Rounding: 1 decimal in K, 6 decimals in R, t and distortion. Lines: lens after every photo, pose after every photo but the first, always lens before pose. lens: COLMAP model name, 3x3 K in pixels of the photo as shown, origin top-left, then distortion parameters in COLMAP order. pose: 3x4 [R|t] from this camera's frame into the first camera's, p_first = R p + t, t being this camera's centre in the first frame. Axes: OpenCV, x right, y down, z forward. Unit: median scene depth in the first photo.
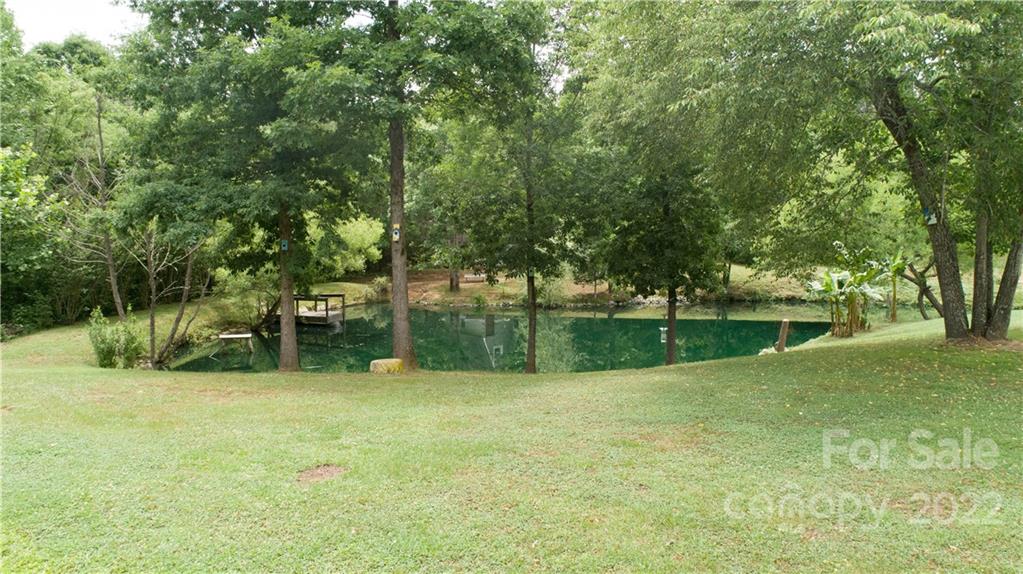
lens RADIAL K [[676.9, 0, 507.8], [0, 676.9, 290.8], [0, 0, 1]] dist [-0.014687, 0.002925]
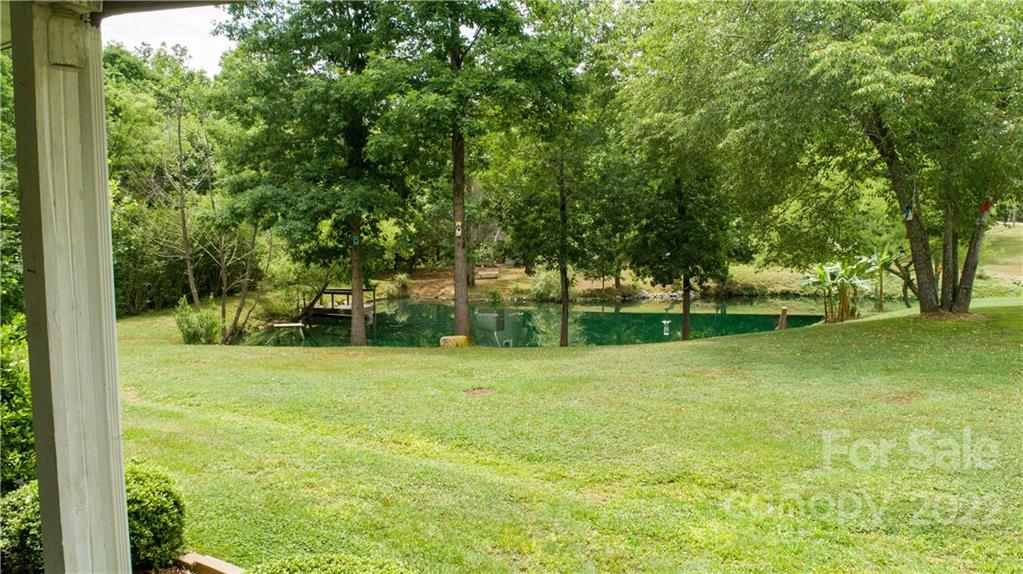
lens RADIAL K [[676.9, 0, 507.8], [0, 676.9, 290.8], [0, 0, 1]] dist [-0.014687, 0.002925]
pose [[0.999919, -0.003002, 0.012406, -0.064737], [0.003020, 0.999994, -0.001477, 0.015854], [-0.012402, 0.001514, 0.999922, -0.121333]]
